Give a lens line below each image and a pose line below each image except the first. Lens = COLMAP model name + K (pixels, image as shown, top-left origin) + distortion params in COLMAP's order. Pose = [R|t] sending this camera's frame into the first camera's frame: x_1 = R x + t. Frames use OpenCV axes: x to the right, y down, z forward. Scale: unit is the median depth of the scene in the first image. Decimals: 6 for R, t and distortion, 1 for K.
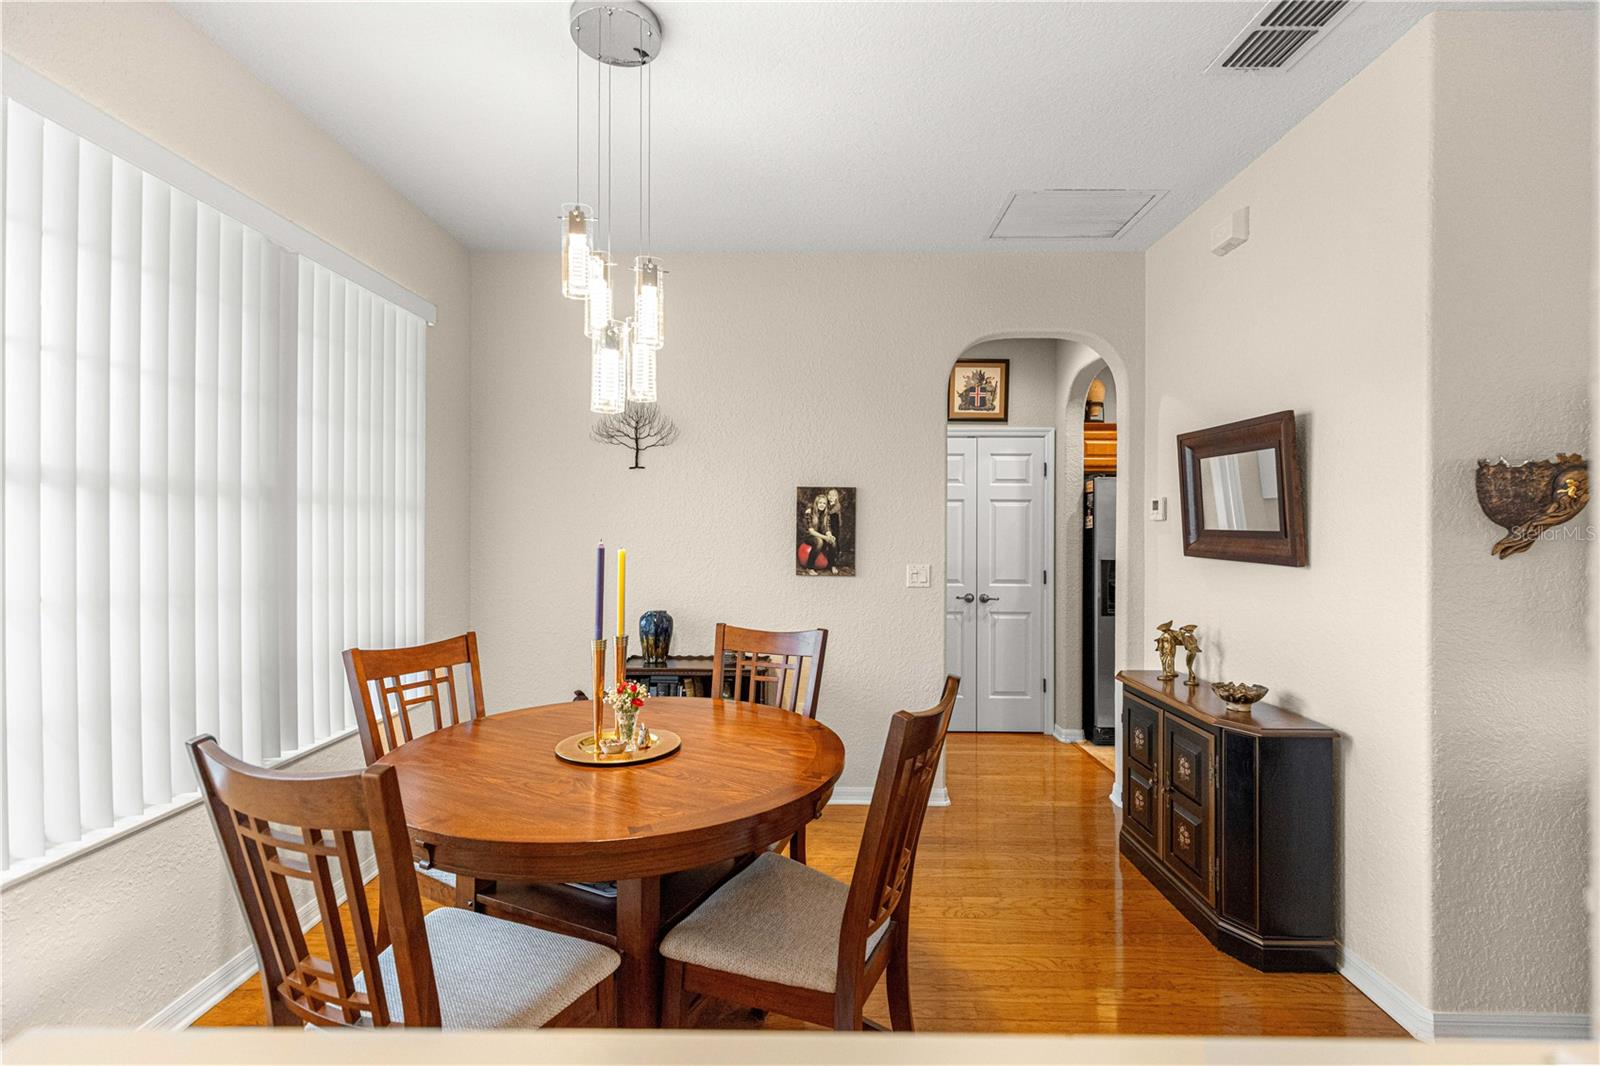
lens RADIAL K [[726.6, 0, 792.6], [0, 726.6, 534.0], [0, 0, 1]] dist [0.007068, -0.004093]
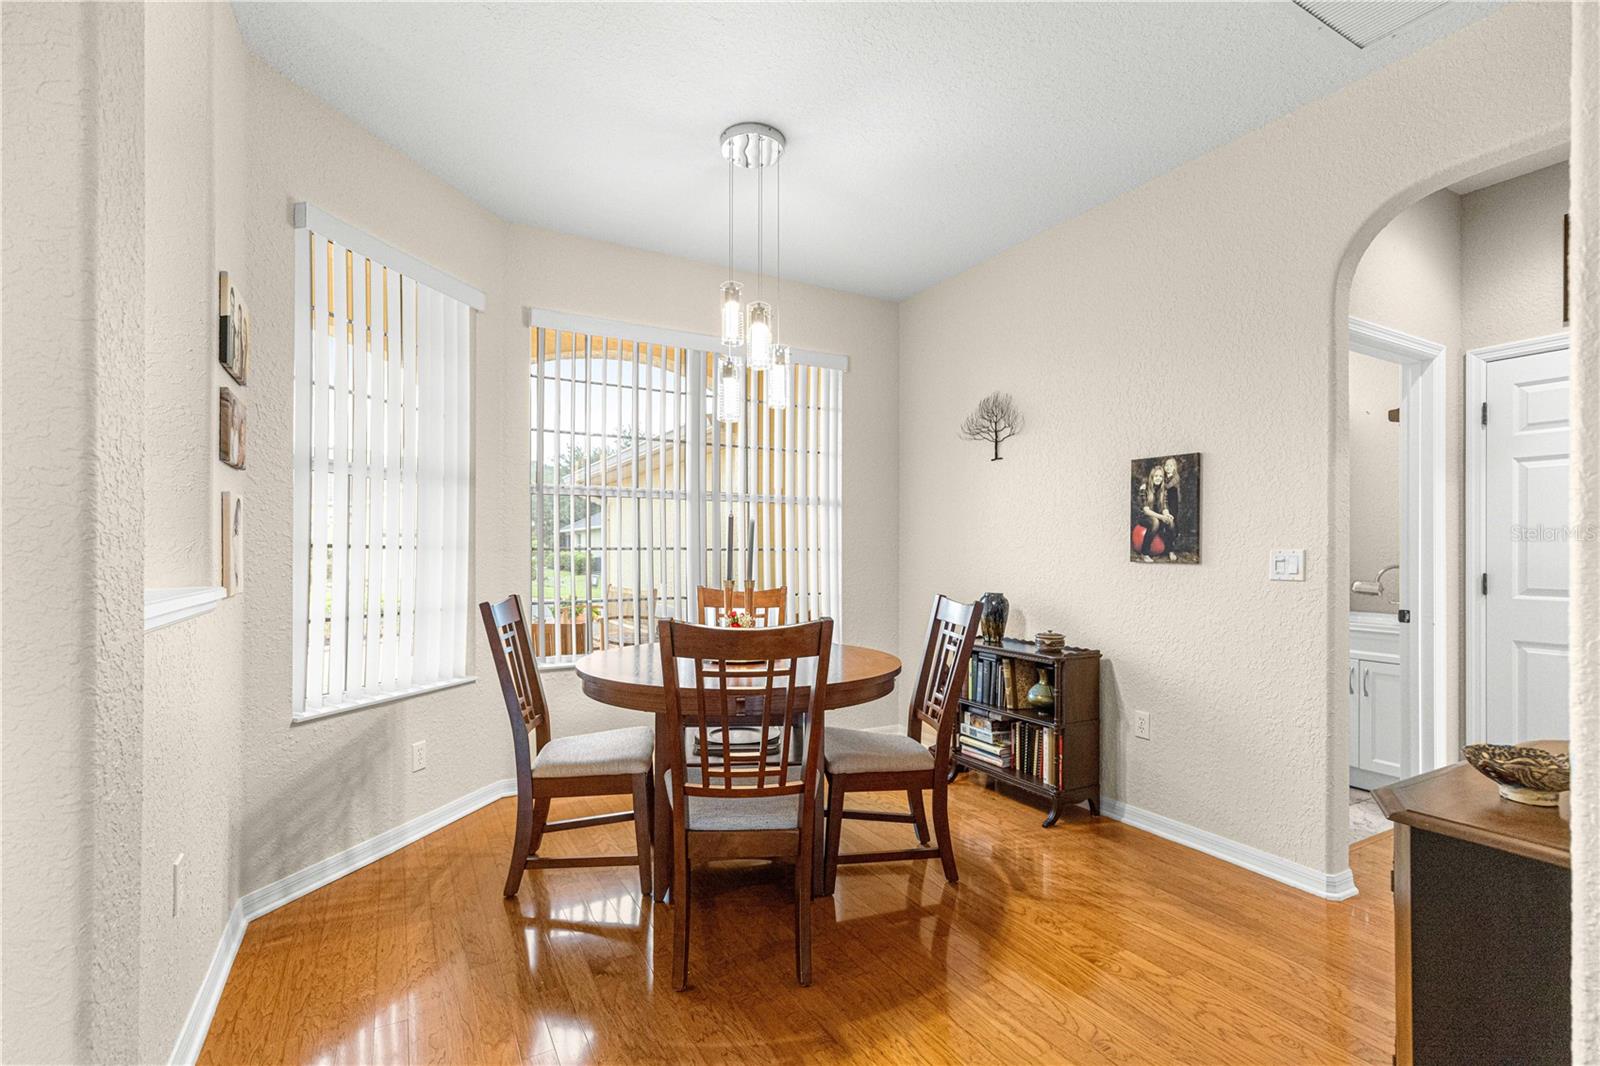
lens RADIAL K [[716.9, 0, 790.9], [0, 716.9, 542.2], [0, 0, 1]] dist [0.000851, -0.000019]
pose [[0.506341, -0.011995, -0.862250, 0.539438], [-0.009885, 0.999757, -0.019713, 0.054263], [0.862277, 0.018505, 0.506100, 0.215554]]
